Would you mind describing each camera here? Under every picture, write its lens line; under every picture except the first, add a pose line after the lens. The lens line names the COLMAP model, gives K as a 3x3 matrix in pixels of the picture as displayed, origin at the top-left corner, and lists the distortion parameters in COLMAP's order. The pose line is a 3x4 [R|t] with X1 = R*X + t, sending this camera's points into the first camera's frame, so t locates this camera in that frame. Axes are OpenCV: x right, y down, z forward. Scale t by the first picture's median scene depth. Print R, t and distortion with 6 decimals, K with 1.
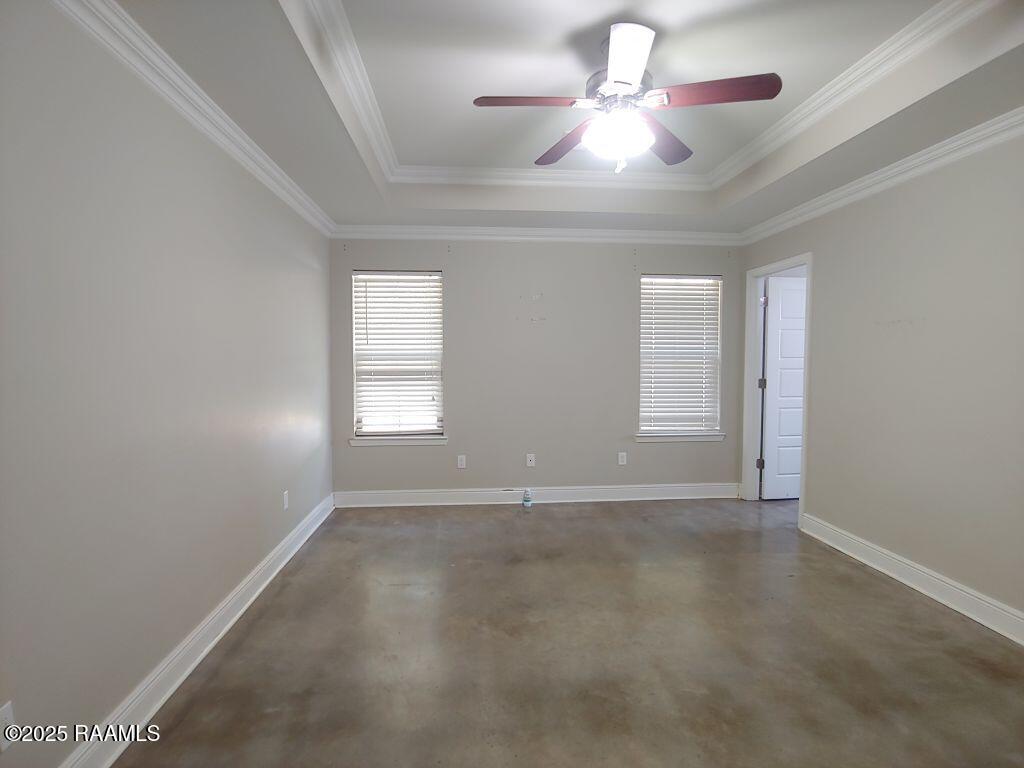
lens RADIAL K [[524.3, 0, 512.0], [0, 524.3, 384.0], [0, 0, 1]] dist [-0.016402, -0.000319]
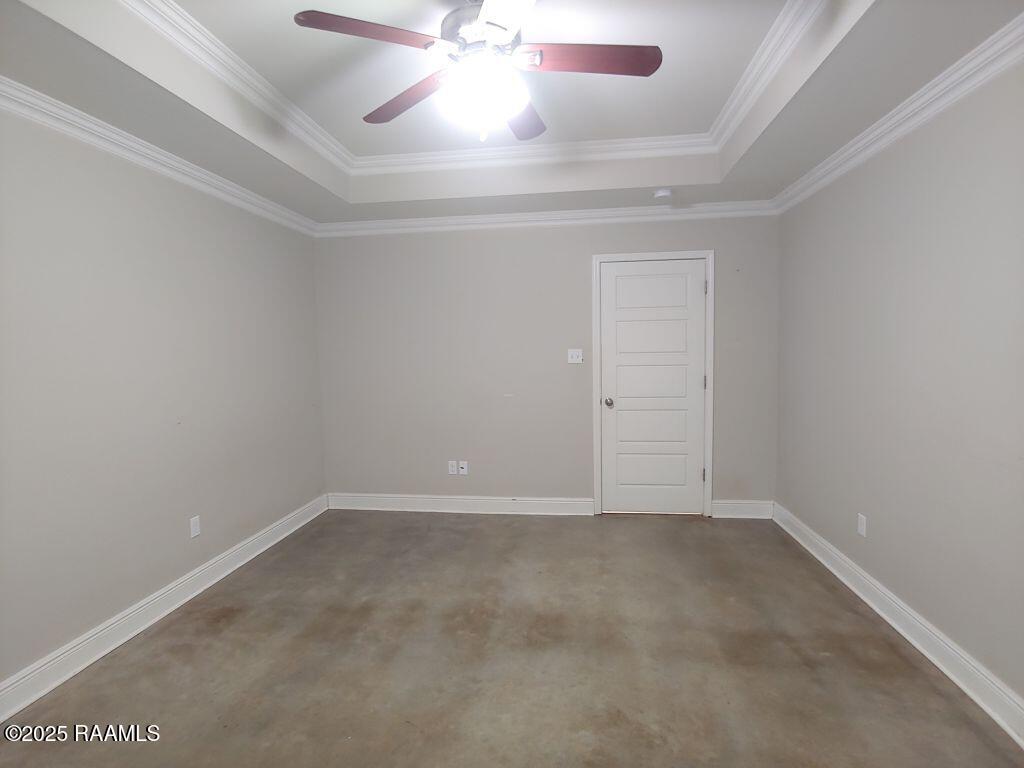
lens RADIAL K [[524.3, 0, 512.0], [0, 524.3, 384.0], [0, 0, 1]] dist [-0.016402, -0.000319]
pose [[-0.978064, 0.002824, 0.208285, -0.009194], [0.030021, 0.991381, 0.127528, -0.134891], [-0.206130, 0.130983, -0.969718, 1.907933]]
